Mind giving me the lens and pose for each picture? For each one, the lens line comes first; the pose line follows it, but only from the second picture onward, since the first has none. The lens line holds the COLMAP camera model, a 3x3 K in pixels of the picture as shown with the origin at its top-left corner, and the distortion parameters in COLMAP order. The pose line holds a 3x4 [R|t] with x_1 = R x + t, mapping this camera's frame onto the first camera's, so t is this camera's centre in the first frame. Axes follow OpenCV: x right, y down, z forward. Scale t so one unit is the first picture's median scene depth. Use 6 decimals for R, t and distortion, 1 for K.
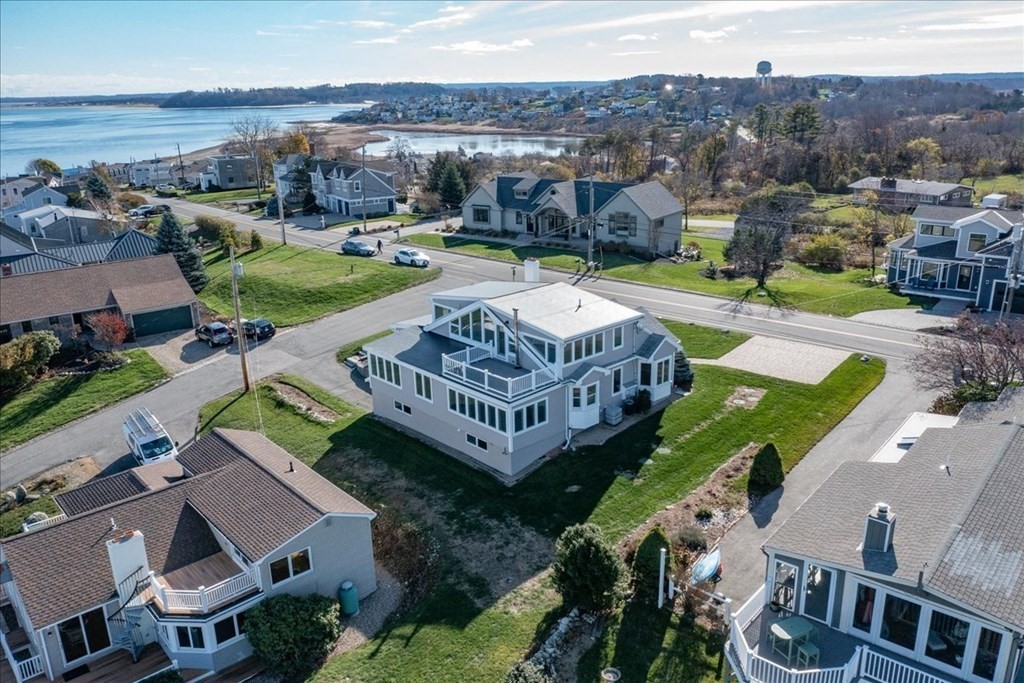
lens RADIAL K [[777.3, 0, 512.0], [0, 777.3, 341.5], [0, 0, 1]] dist [-0.015835, -0.005264]
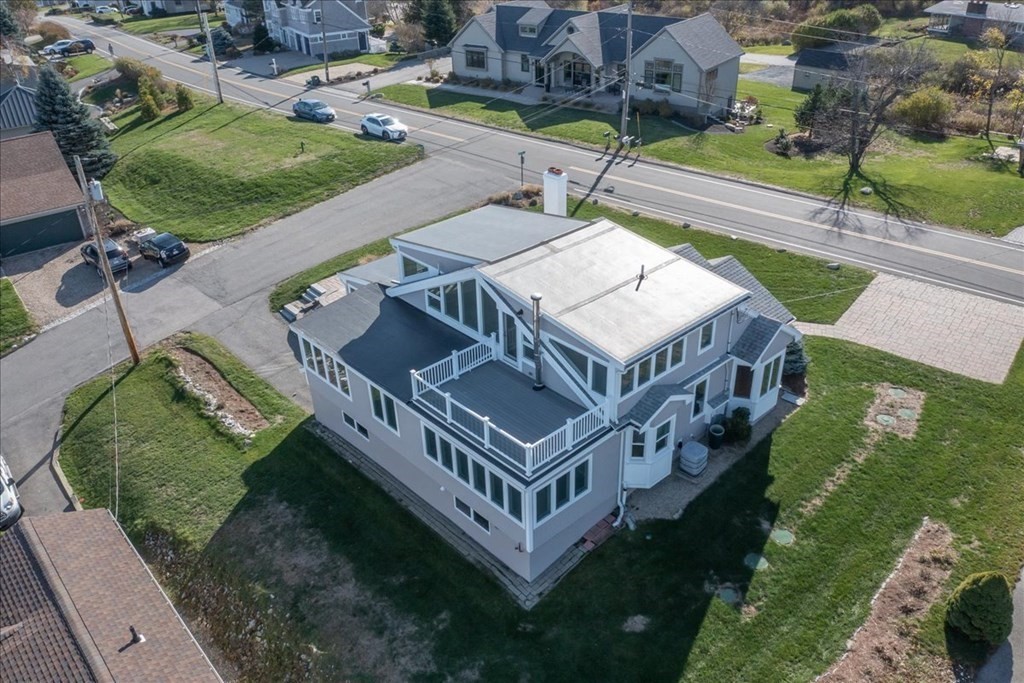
lens RADIAL K [[777.3, 0, 512.0], [0, 777.3, 341.5], [0, 0, 1]] dist [-0.015835, -0.005264]
pose [[0.999988, -0.004679, 0.001069, -0.009899], [0.004329, 0.975504, 0.219940, -0.096382], [-0.002072, -0.219933, 0.975513, 0.309448]]
